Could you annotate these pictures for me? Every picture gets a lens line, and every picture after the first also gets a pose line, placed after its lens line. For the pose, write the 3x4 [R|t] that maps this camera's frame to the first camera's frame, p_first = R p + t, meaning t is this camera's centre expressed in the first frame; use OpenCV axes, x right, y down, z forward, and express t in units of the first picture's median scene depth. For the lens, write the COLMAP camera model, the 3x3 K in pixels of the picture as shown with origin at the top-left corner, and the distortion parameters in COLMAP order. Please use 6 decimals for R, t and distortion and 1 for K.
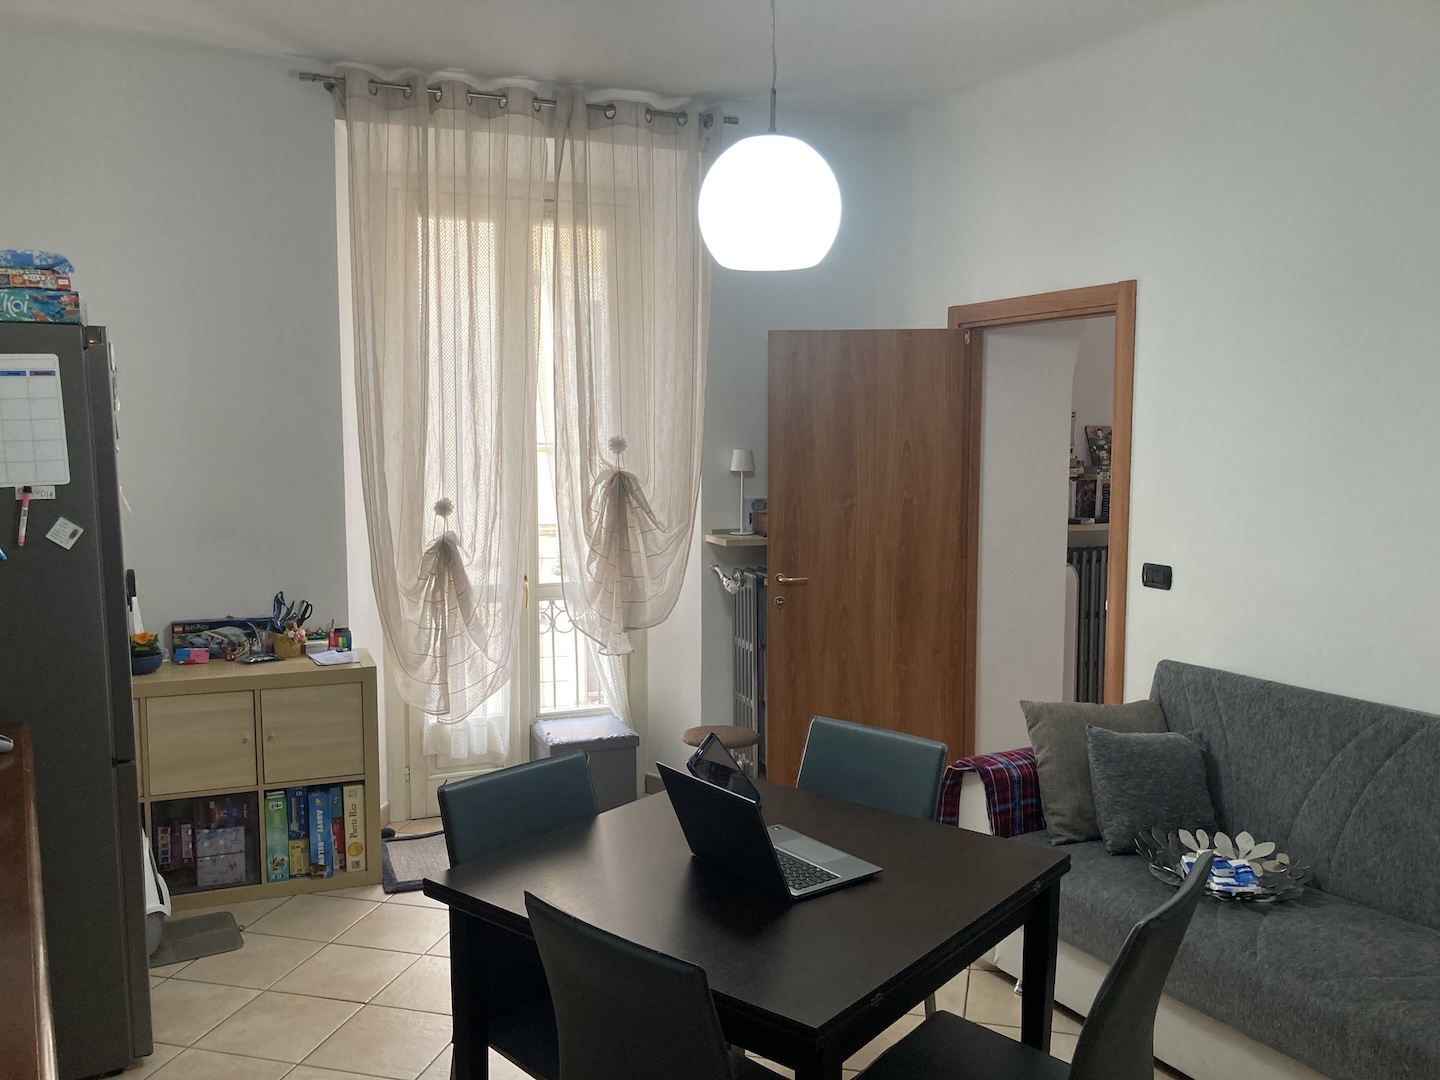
lens RADIAL K [[1175.3, 0, 700.4], [0, 1175.3, 557.9], [0, 0, 1]] dist [0.019210, 0.001482]
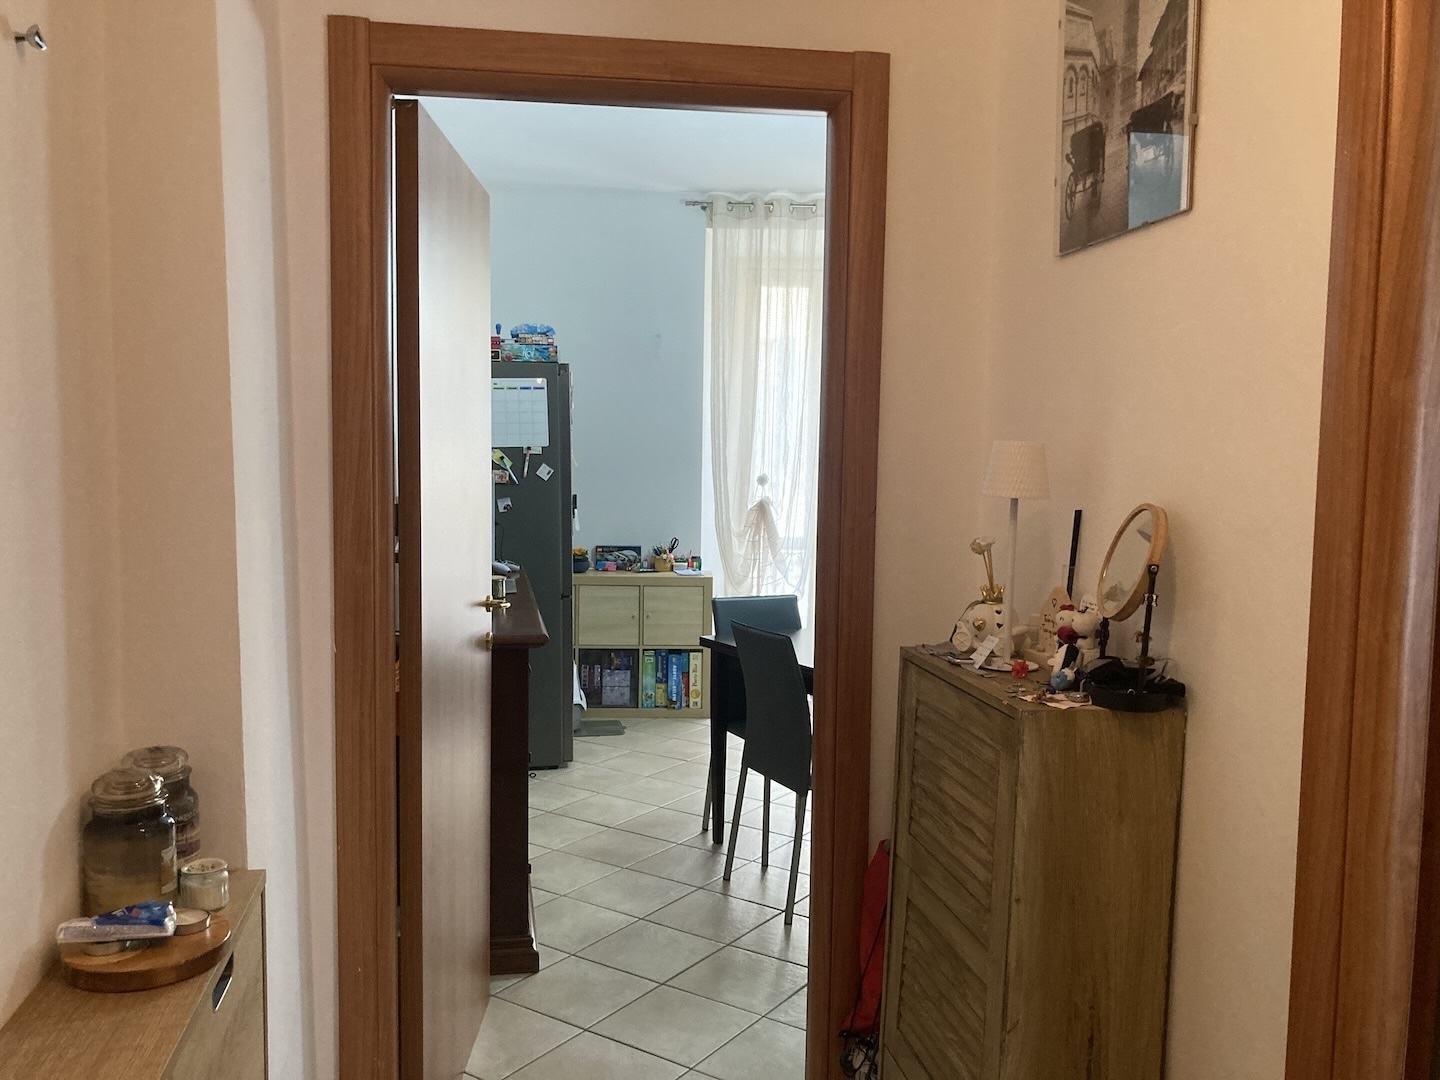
lens RADIAL K [[1171.9, 0, 725.4], [0, 1171.9, 555.4], [0, 0, 1]] dist [0.203510, 0.000020]
pose [[0.947482, 0.039825, -0.317318, 0.237487], [-0.048593, 0.998623, -0.019761, 0.093178], [0.316094, 0.034143, 0.948113, -0.483347]]
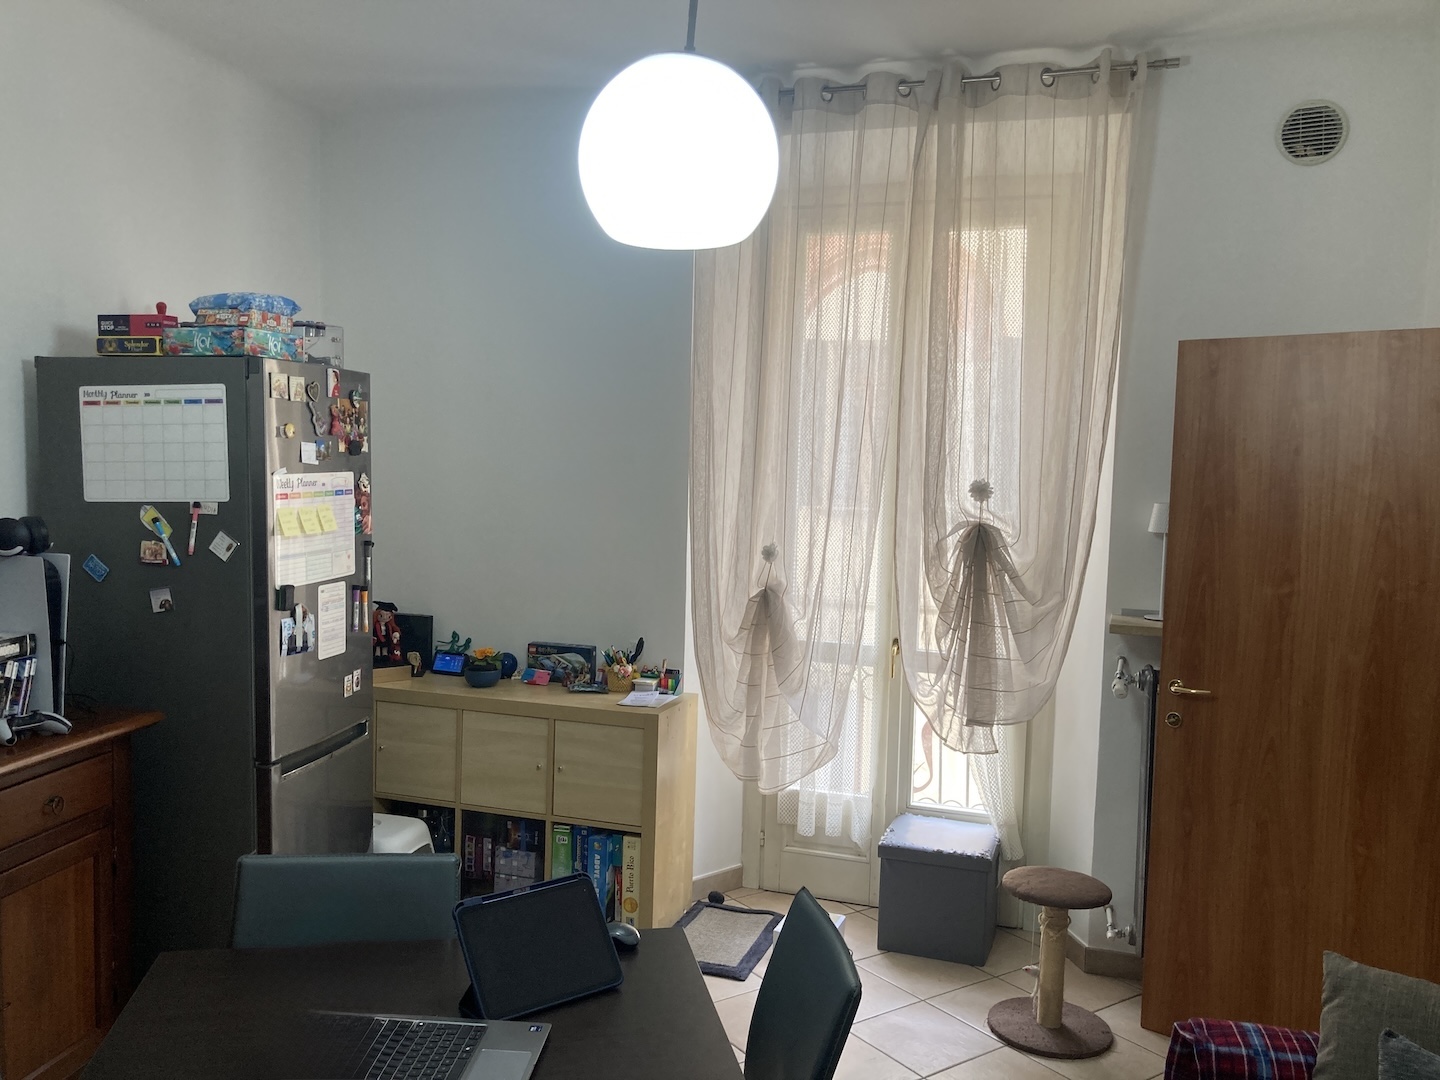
lens RADIAL K [[1169.2, 0, 722.1], [0, 1169.2, 546.6], [0, 0, 1]] dist [0.094744, -0.173479]
pose [[0.766464, 0.068917, -0.638580, 0.350870], [-0.097780, 0.995158, -0.009962, -0.037058], [0.634801, 0.070076, 0.769491, 0.304044]]
